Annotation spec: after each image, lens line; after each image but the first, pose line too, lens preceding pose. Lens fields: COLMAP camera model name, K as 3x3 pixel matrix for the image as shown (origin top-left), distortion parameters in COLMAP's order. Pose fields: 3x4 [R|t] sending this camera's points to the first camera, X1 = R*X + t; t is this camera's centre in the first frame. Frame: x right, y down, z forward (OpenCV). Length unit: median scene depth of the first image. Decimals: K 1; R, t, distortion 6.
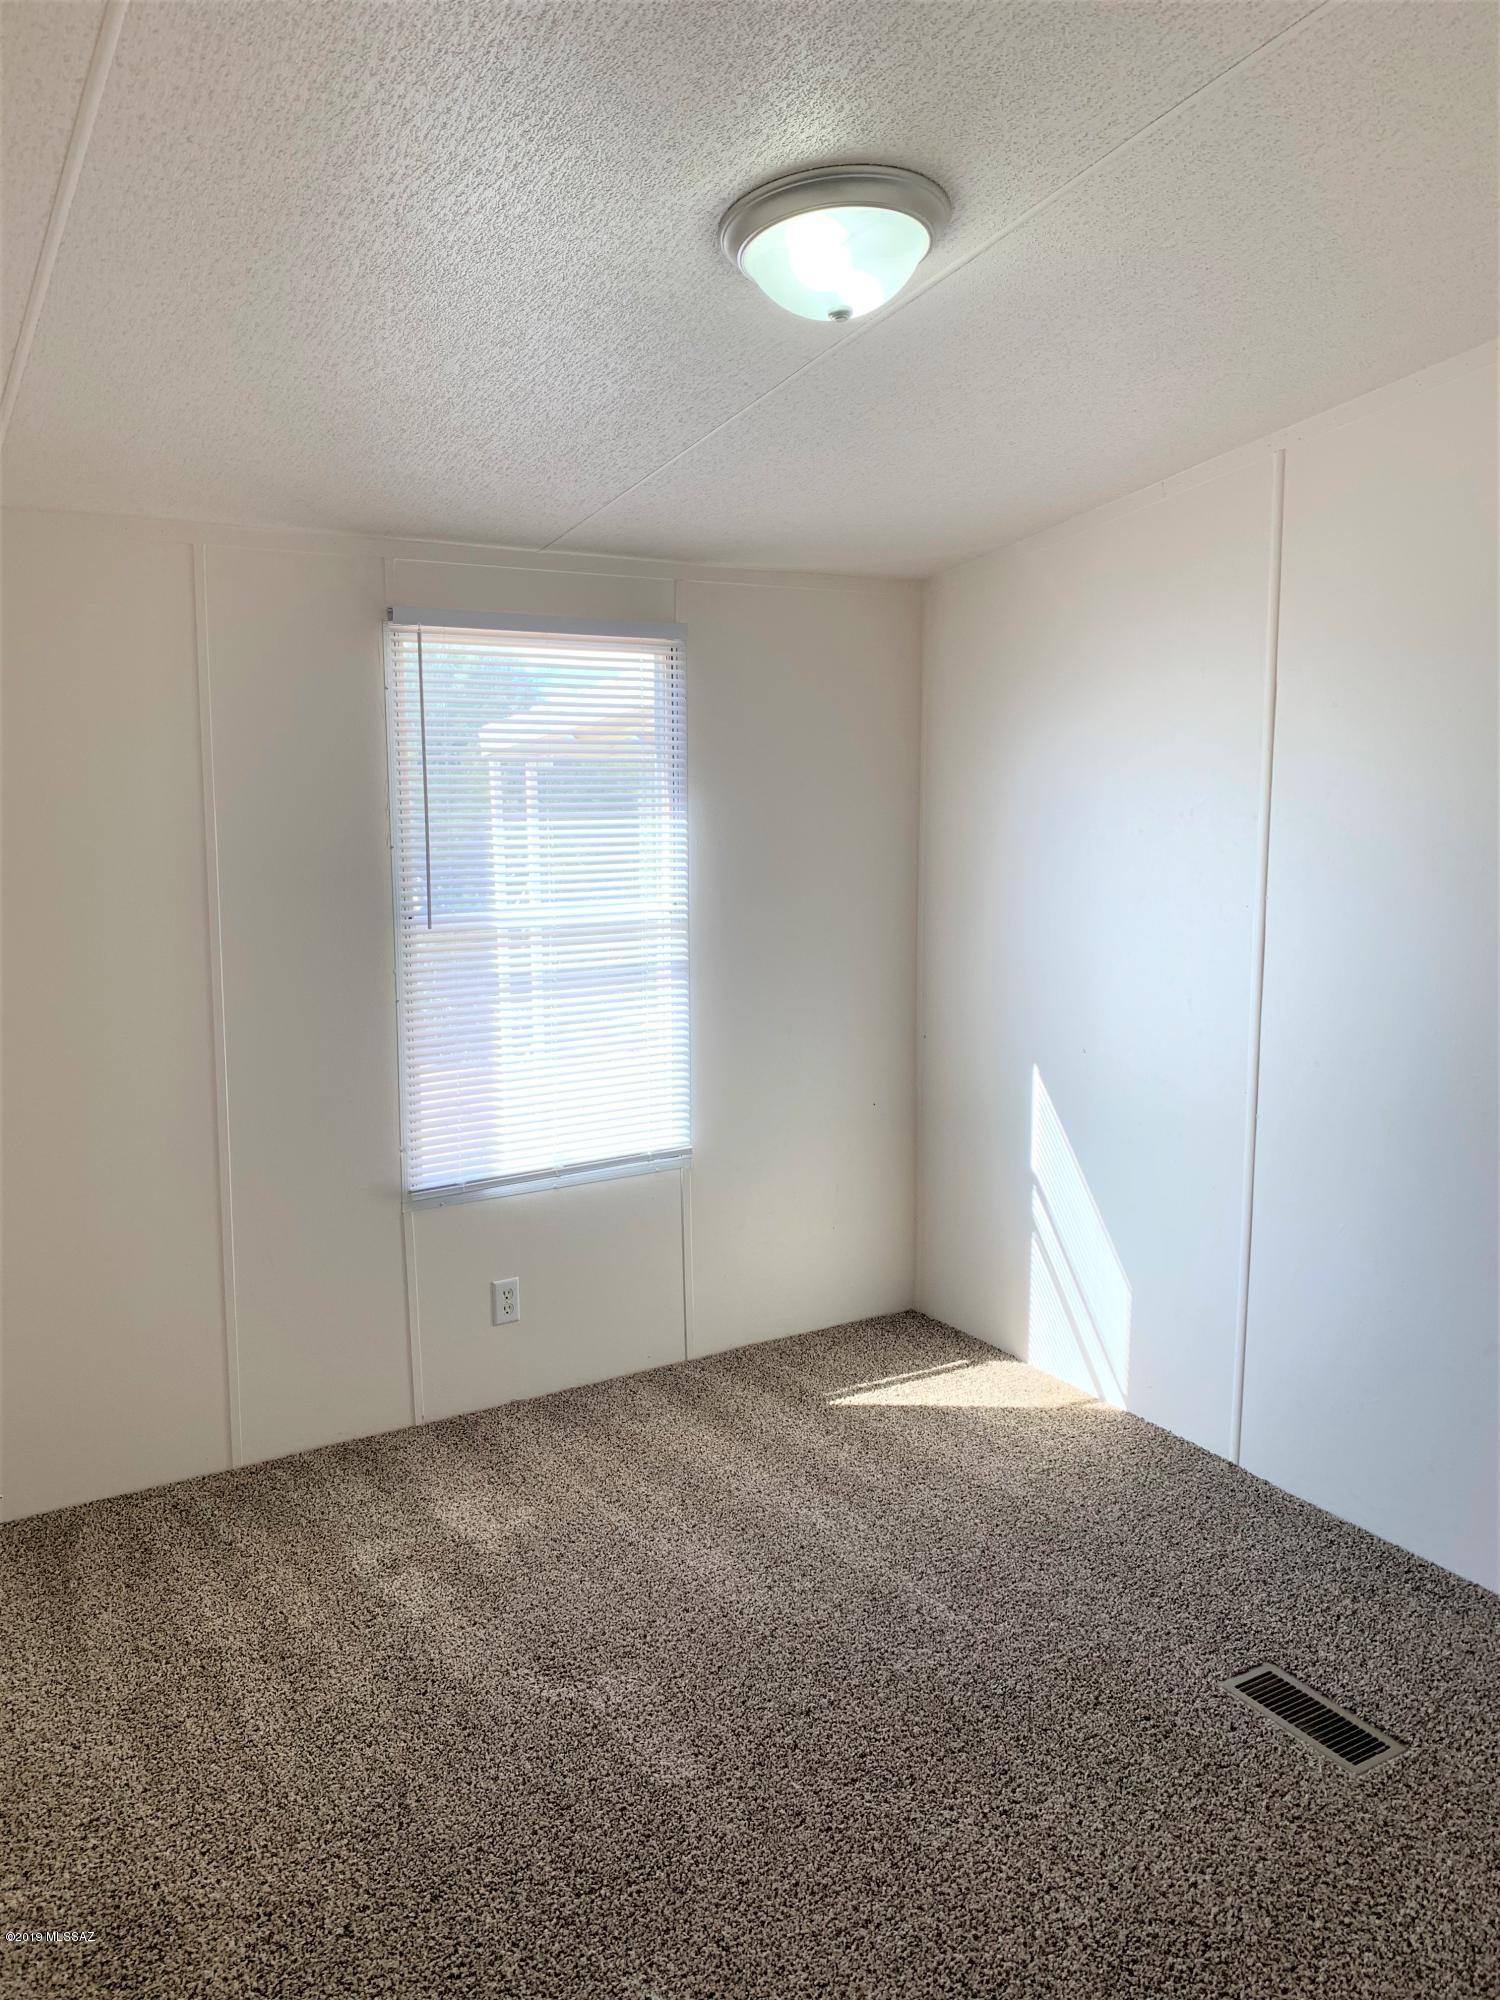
lens RADIAL K [[1497.6, 0, 750.0], [0, 1497.6, 1000.0], [0, 0, 1]] dist [-0.000559, -0.000070]
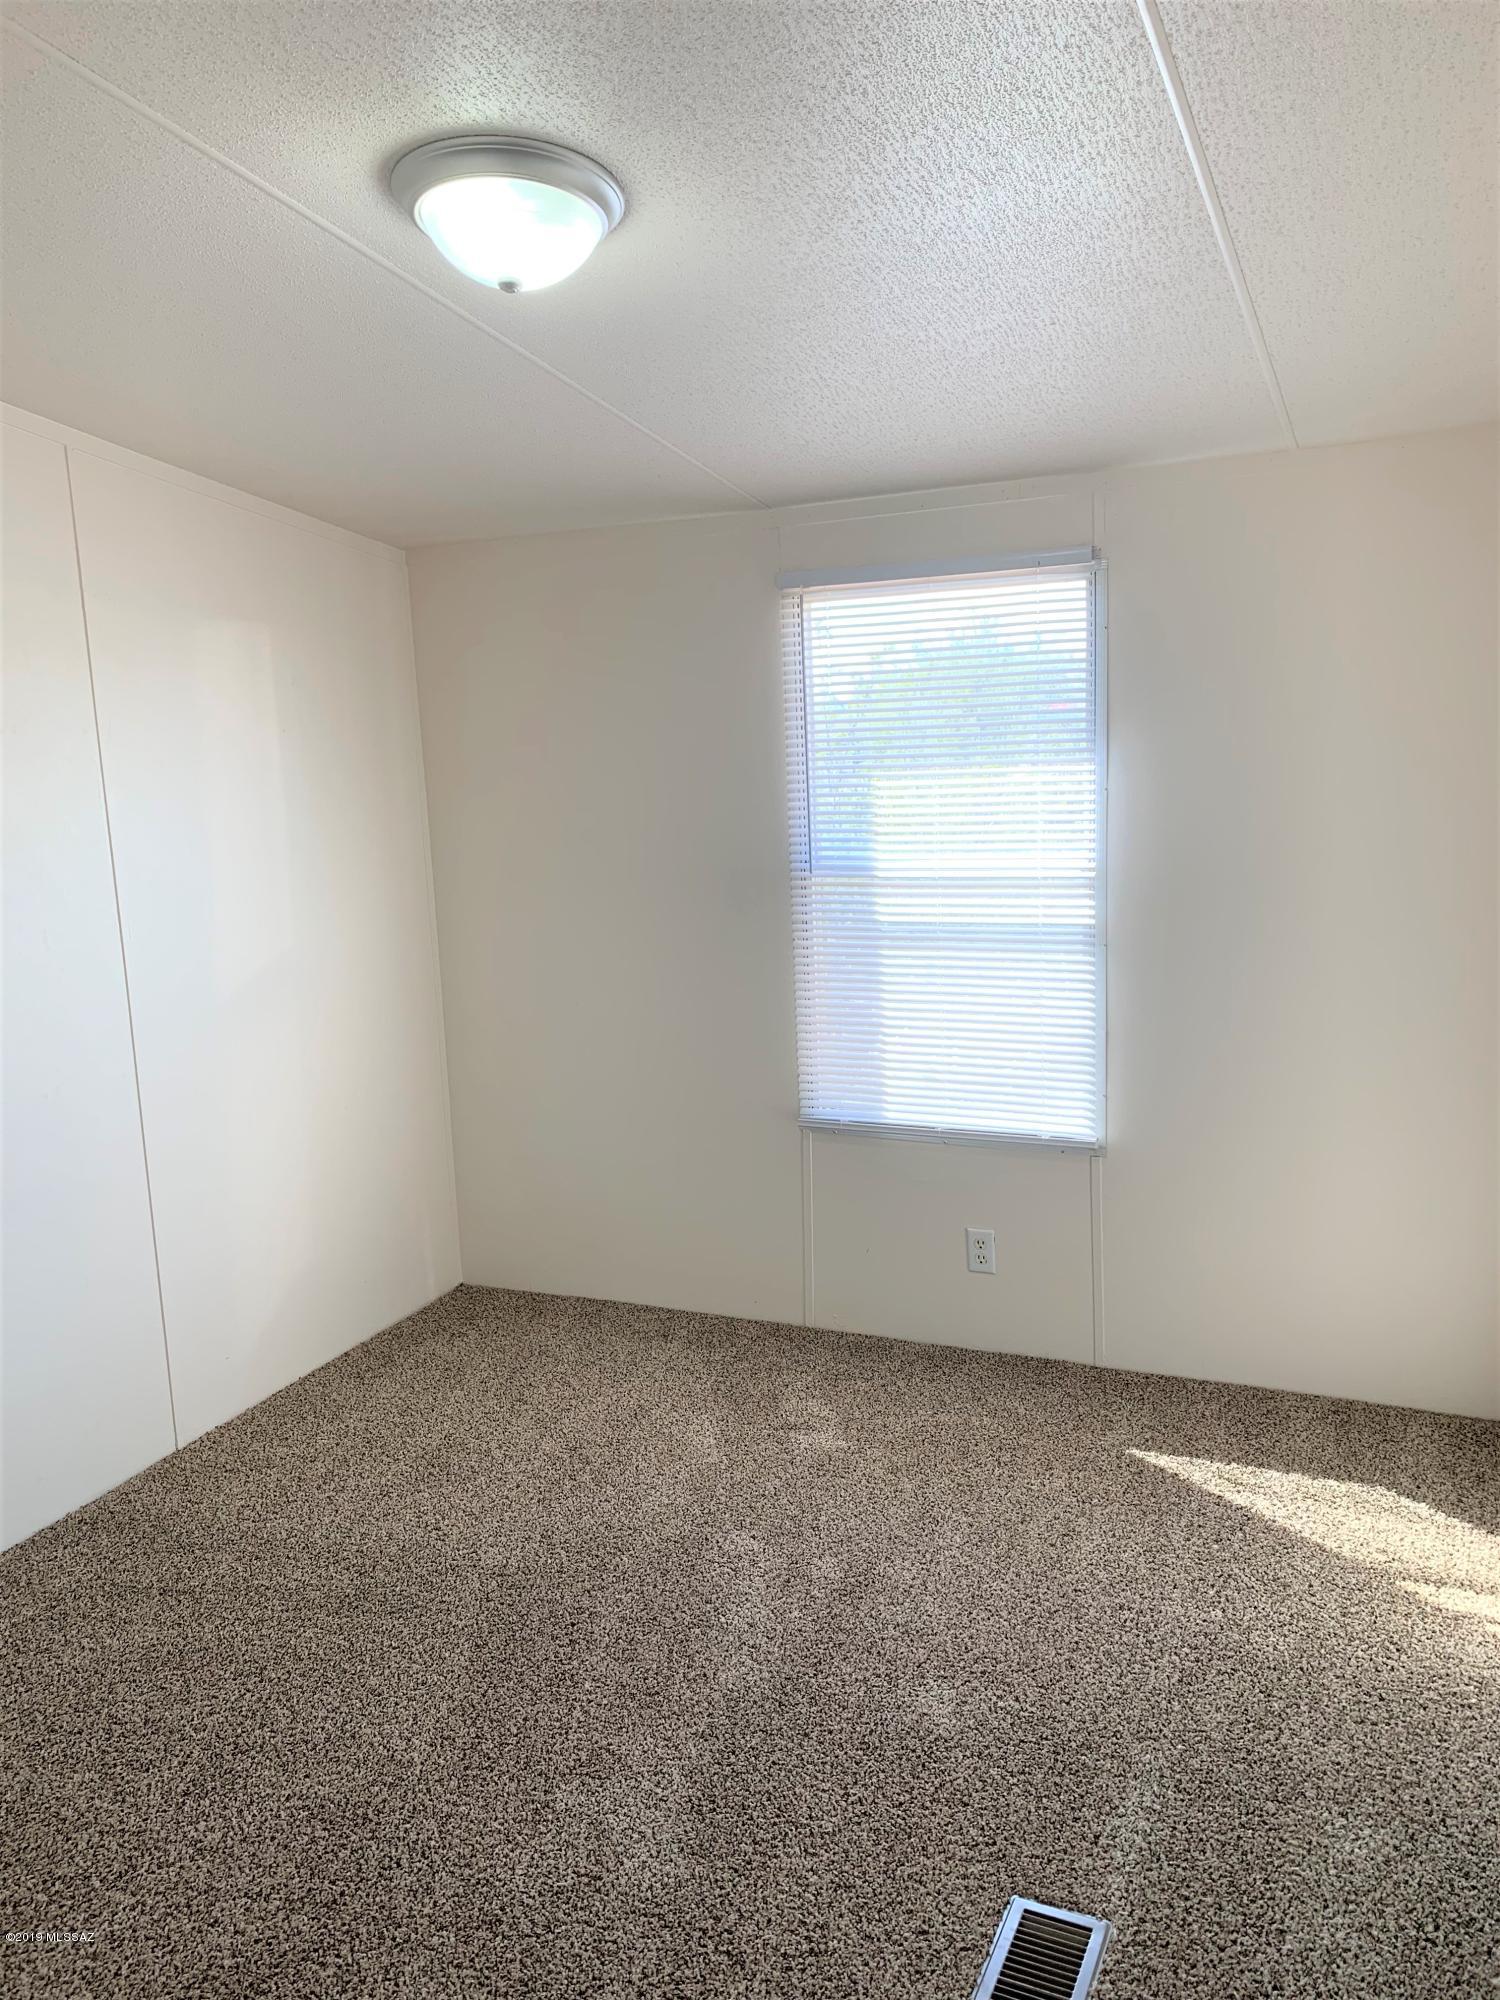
lens RADIAL K [[1515.2, 0, 749.9], [0, 1515.2, 1040.8], [0, 0, 1]] dist [0.004034, 0.001977]
pose [[0.528782, 0.146889, -0.835950, 0.622379], [-0.066681, 0.989056, 0.131613, -0.064826], [0.846134, -0.013853, 0.532790, 0.356078]]
